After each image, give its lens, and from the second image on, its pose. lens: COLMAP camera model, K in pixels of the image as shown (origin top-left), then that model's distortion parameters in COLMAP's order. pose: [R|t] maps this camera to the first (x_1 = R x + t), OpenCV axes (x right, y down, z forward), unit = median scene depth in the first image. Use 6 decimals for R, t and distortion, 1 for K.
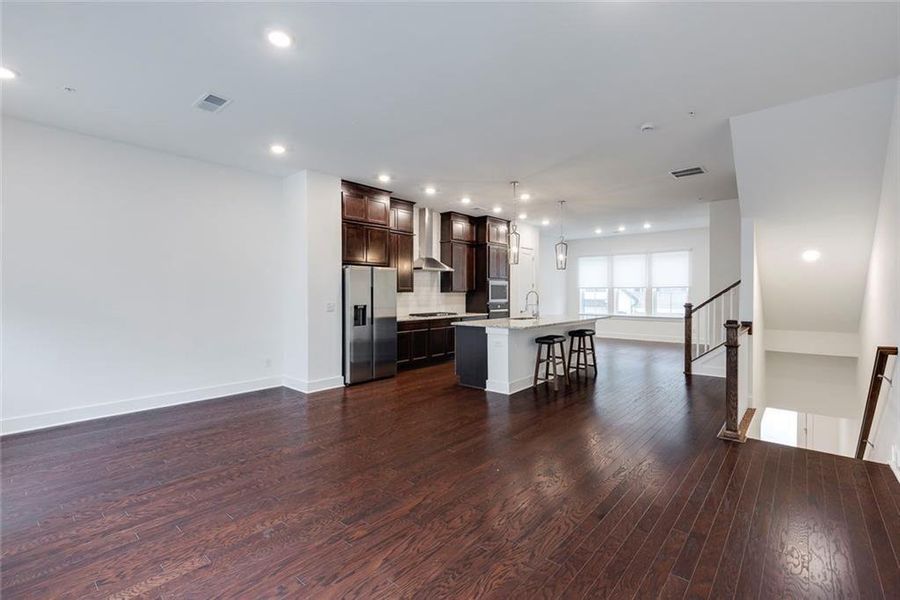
lens RADIAL K [[412.2, 0, 449.6], [0, 412.2, 299.4], [0, 0, 1]] dist [-0.014634, -0.000003]
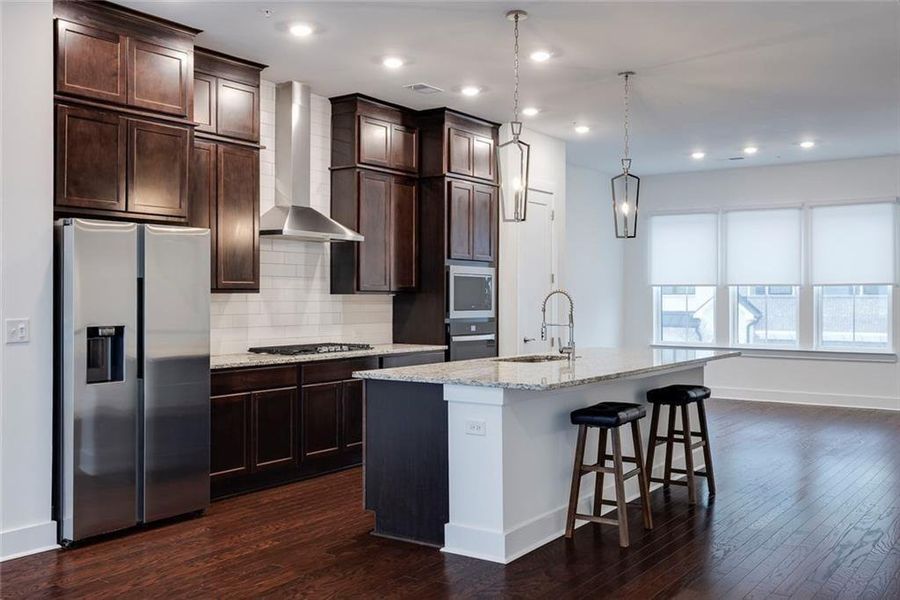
lens RADIAL K [[887.8, 0, 452.3], [0, 887.8, 302.0], [0, 0, 1]] dist [0.004737, 0.000000]
pose [[0.994657, 0.003008, 0.103191, 0.010375], [-0.001993, 0.999949, -0.009939, -0.000714], [-0.103215, 0.009680, 0.994612, 0.172797]]
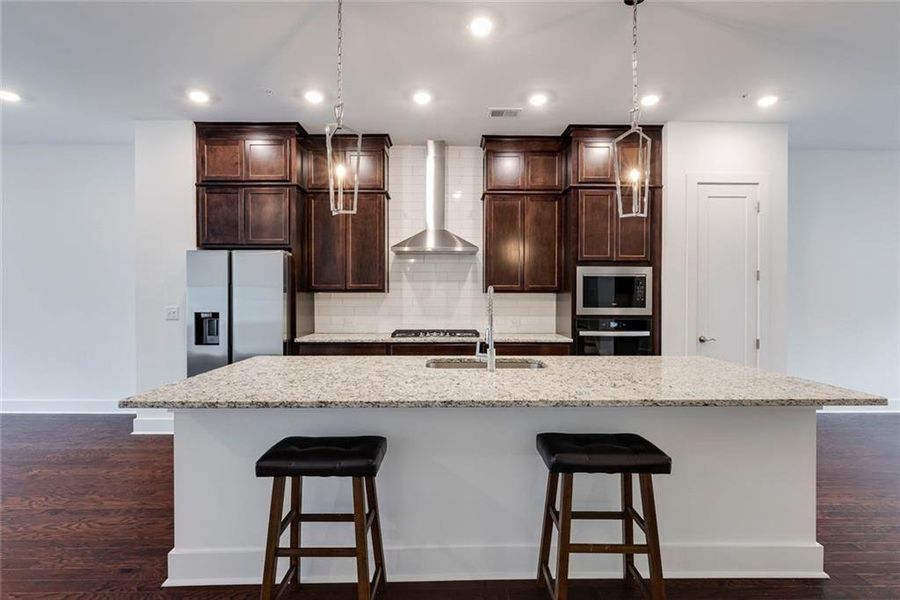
lens RADIAL K [[398.5, 0, 454.6], [0, 398.5, 299.5], [0, 0, 1]] dist [-0.016171, 0.001972]
pose [[0.658812, 0.006213, -0.752282, 0.491726], [-0.013653, 0.999900, -0.003698, -0.008312], [0.752183, 0.012707, 0.658831, 0.889235]]
